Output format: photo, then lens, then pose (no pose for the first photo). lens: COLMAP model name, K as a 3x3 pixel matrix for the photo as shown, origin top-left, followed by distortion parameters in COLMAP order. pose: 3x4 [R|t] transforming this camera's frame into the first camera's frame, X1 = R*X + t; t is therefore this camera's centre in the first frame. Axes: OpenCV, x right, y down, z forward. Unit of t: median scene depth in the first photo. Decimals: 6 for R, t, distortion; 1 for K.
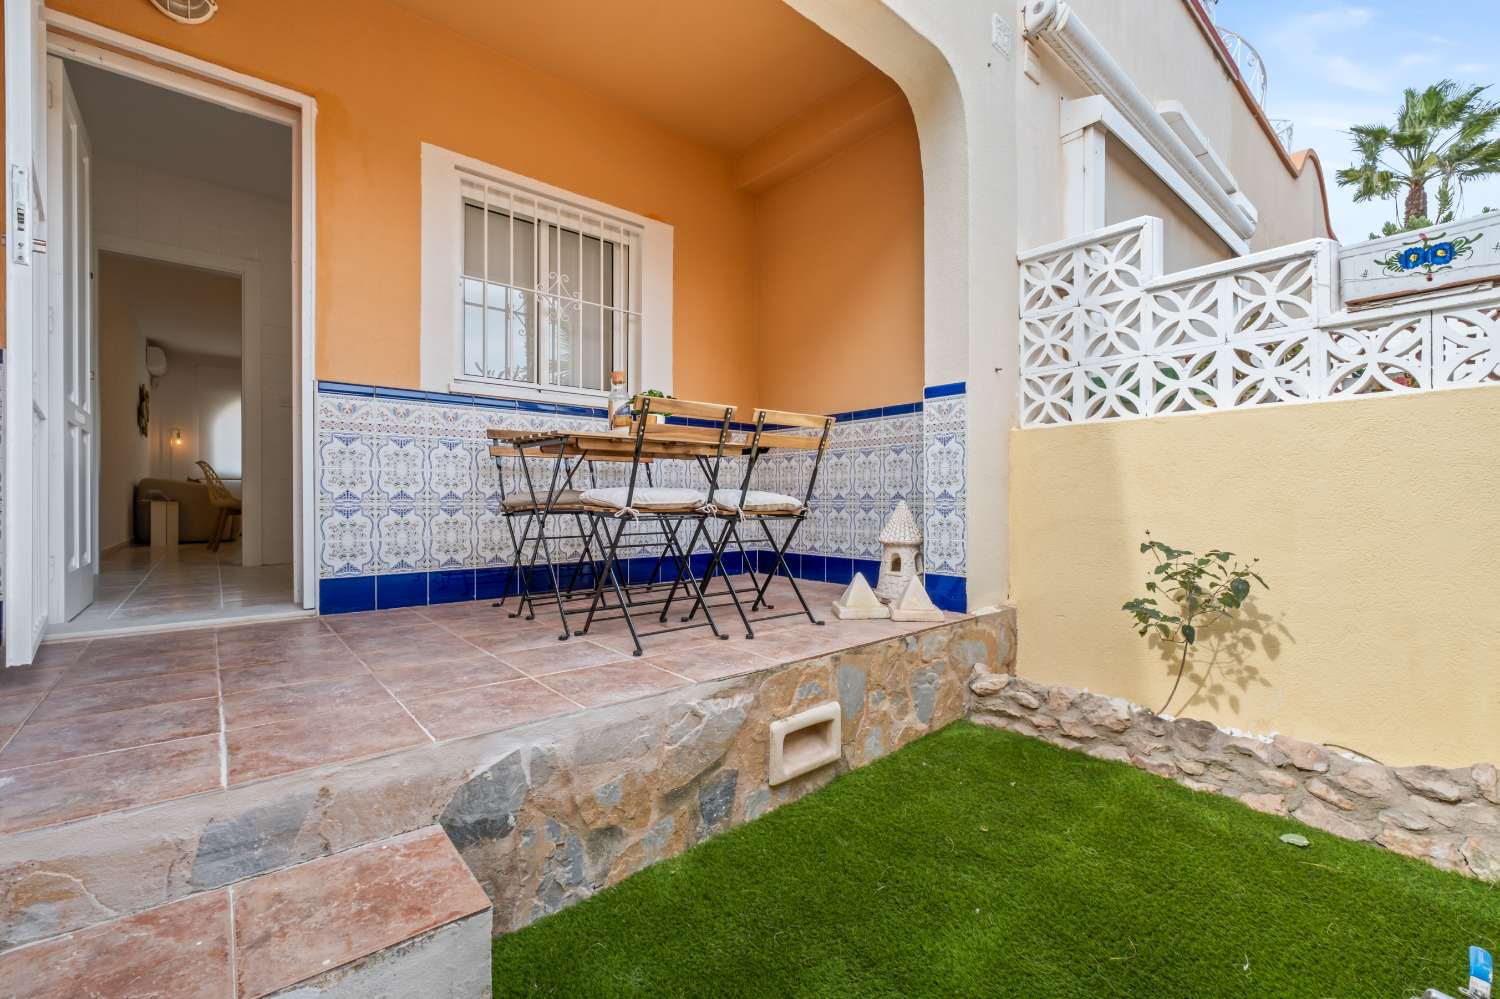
lens RADIAL K [[620.5, 0, 700.3], [0, 620.5, 491.6], [0, 0, 1]] dist [0.010285, -0.000015]
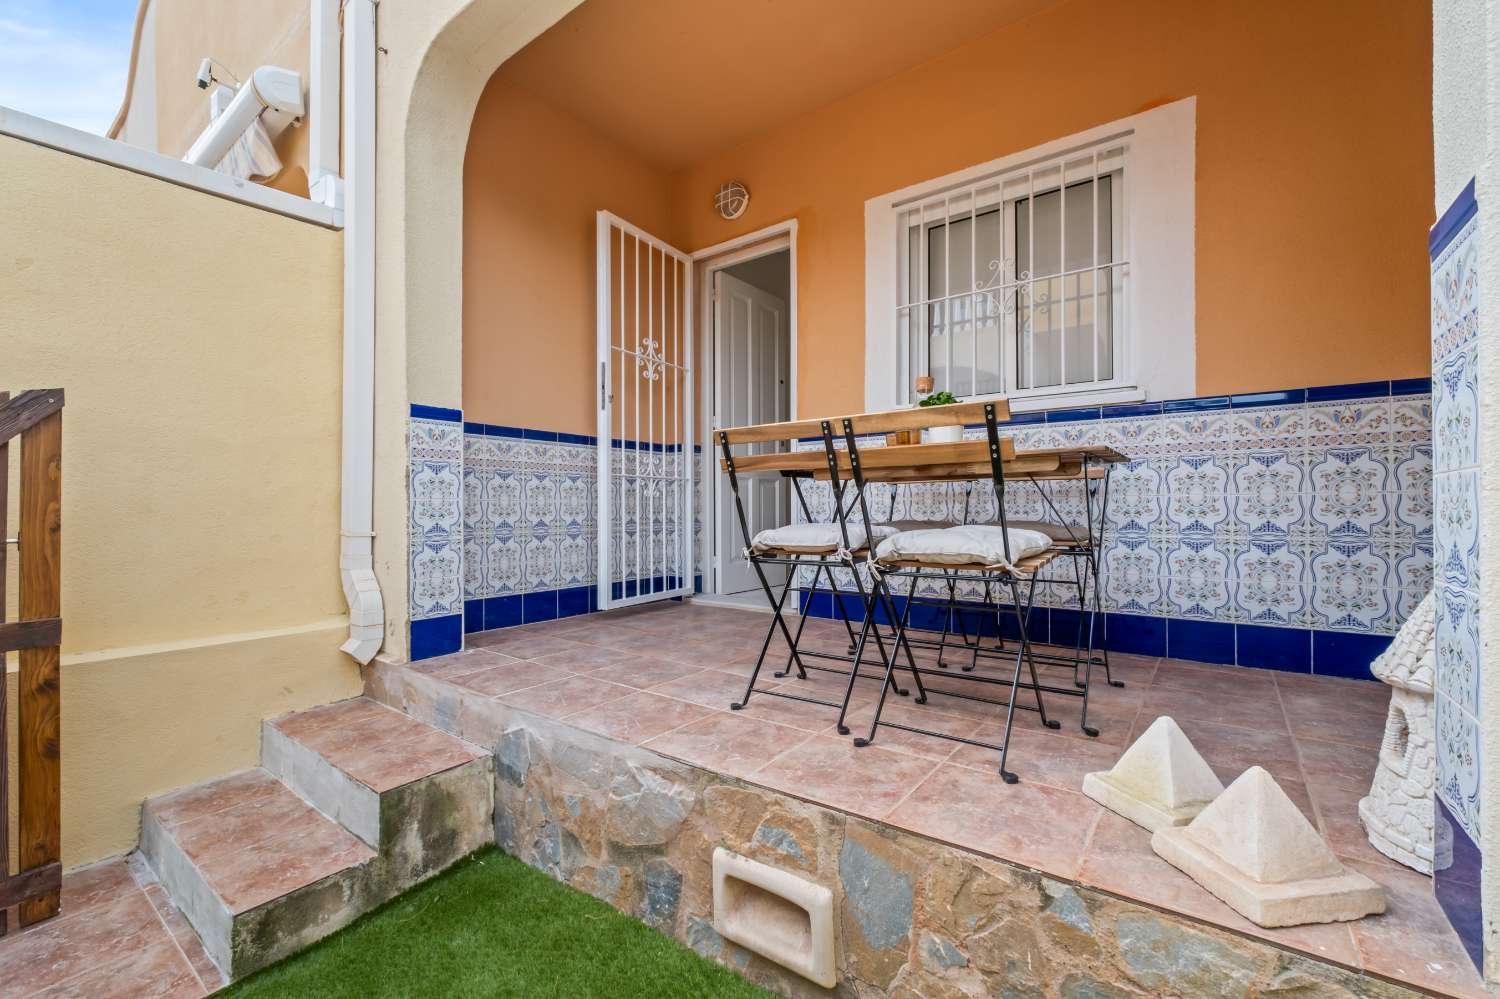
lens RADIAL K [[639.6, 0, 745.8], [0, 639.6, 510.0], [0, 0, 1]] dist [-0.001258, -0.000069]
pose [[0.256490, -0.014980, -0.966431, 0.821277], [0.003764, 0.999888, -0.014500, -0.024489], [0.966540, 0.000082, 0.256517, 0.776131]]
